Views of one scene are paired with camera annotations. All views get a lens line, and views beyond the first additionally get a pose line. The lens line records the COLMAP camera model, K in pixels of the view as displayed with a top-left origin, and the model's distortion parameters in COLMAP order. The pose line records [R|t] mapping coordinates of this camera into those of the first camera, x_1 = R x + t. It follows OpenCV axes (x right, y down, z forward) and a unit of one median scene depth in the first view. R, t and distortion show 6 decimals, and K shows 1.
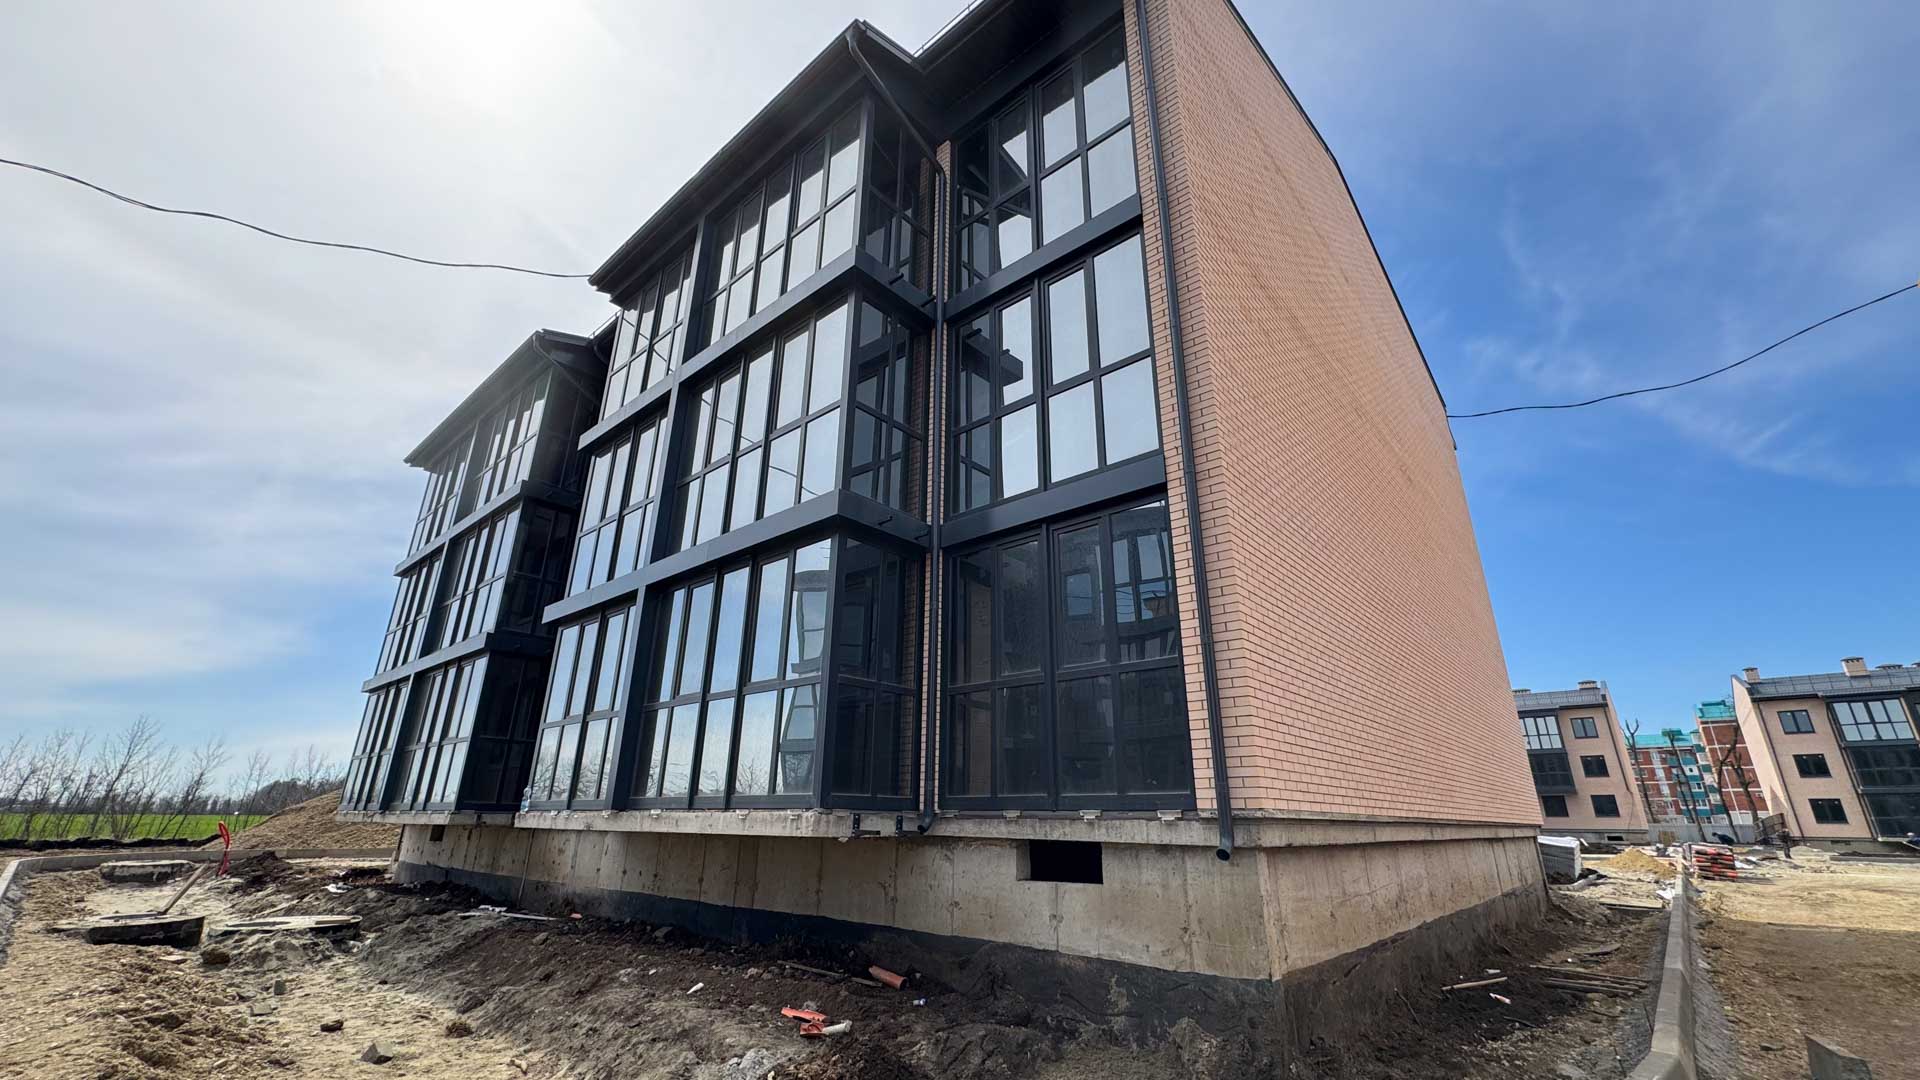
lens RADIAL K [[739.0, 0, 961.0], [0, 739.0, 555.9], [0, 0, 1]] dist [-0.028622, 0.000223]
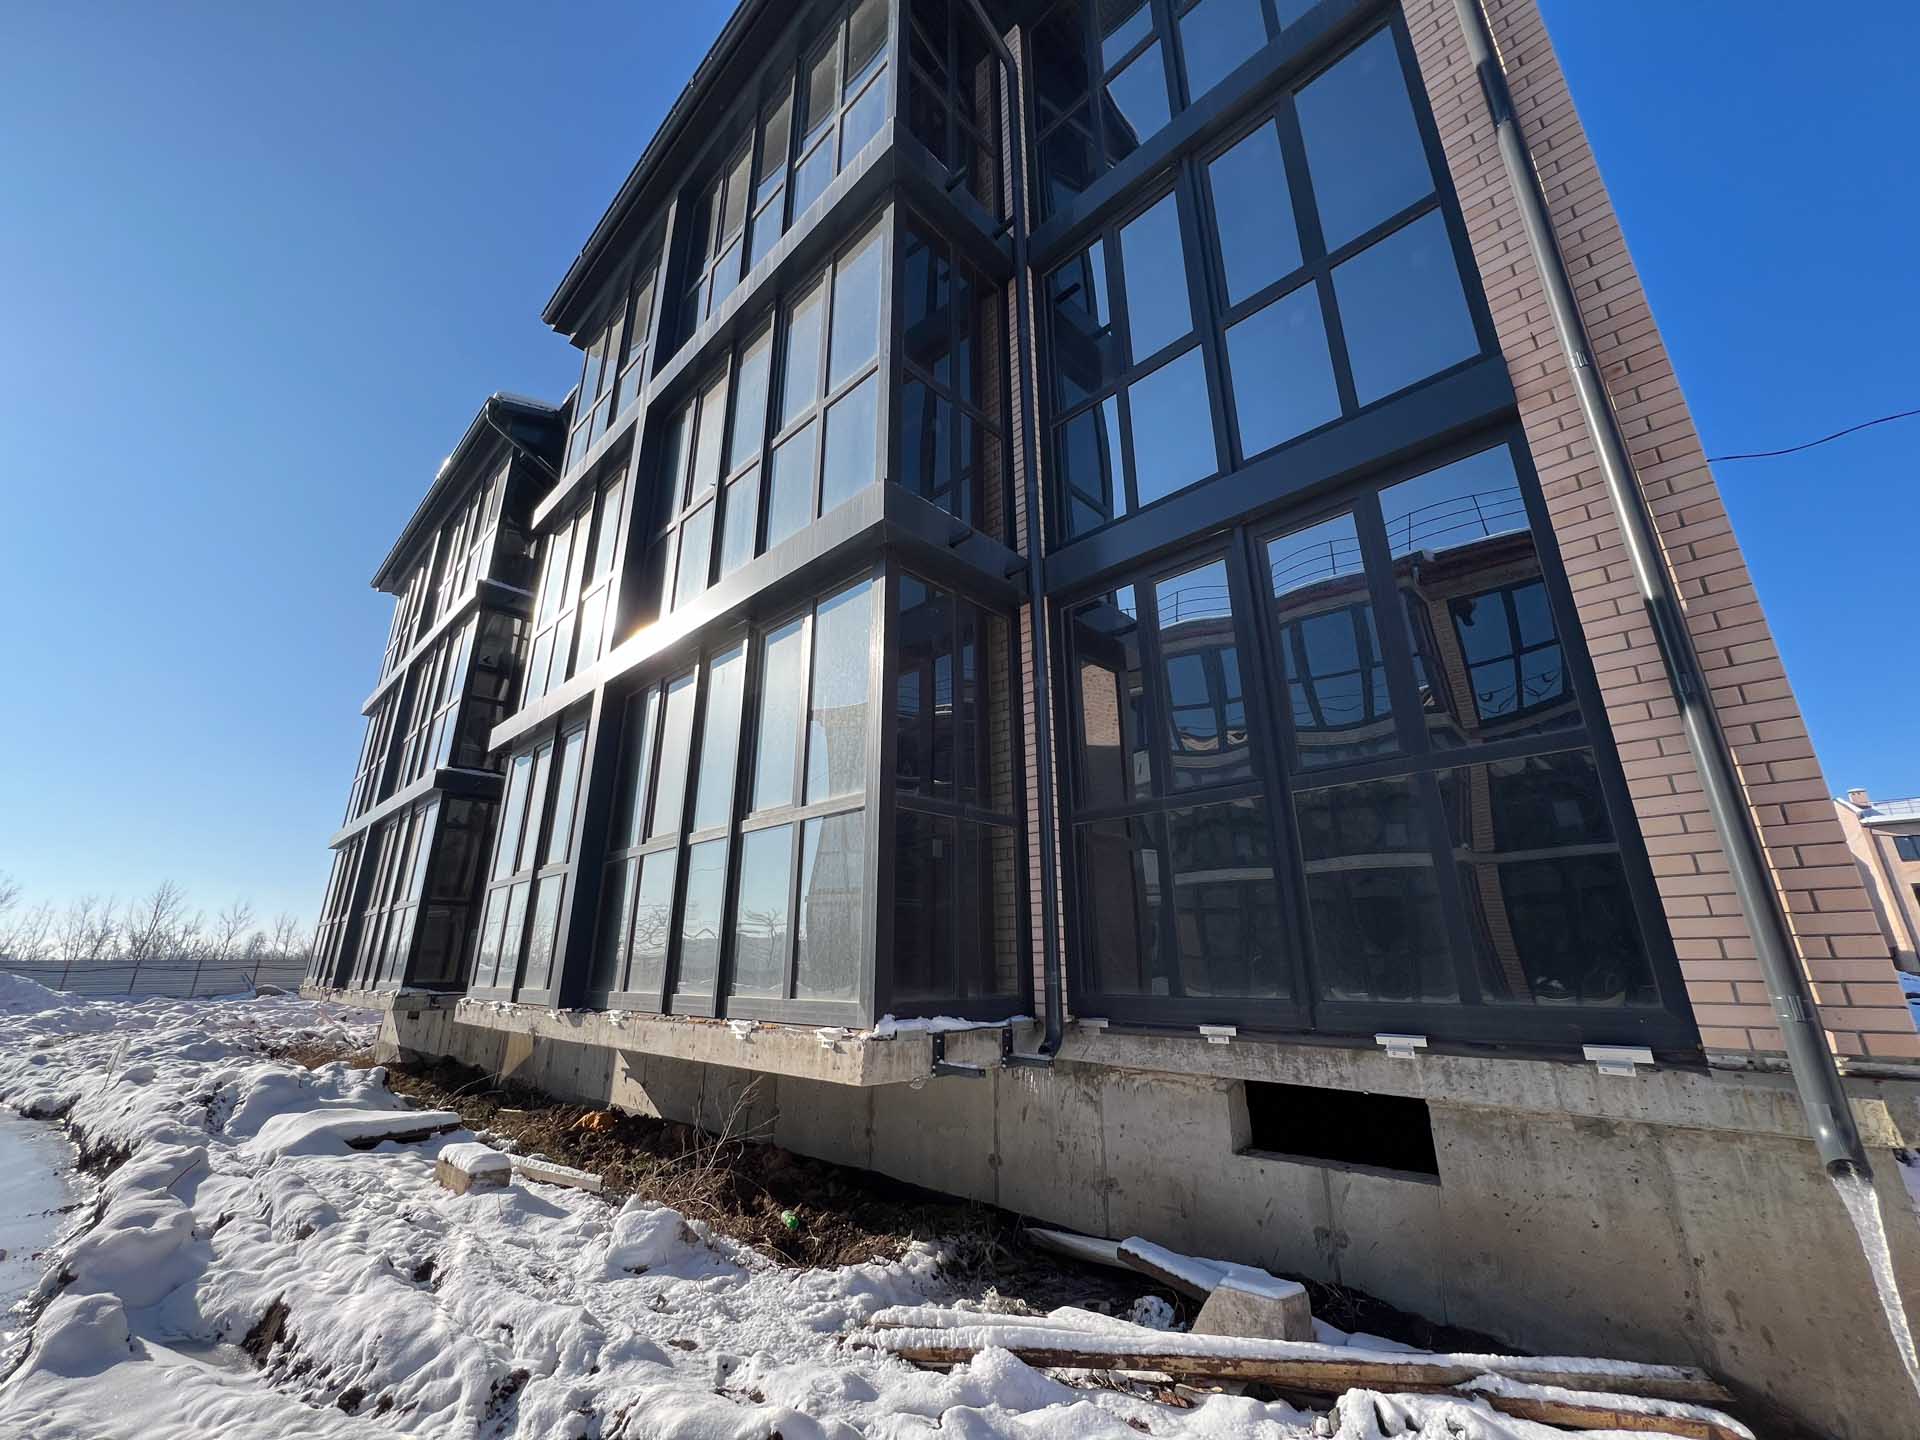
lens RADIAL K [[738.1, 0, 960.0], [0, 738.1, 720.0], [0, 0, 1]] dist [-0.015922, -0.000057]
pose [[0.998909, -0.029055, -0.036546, -0.080615], [0.030040, 0.999192, 0.026698, 0.078112], [0.035741, -0.027766, 0.998975, 0.367214]]
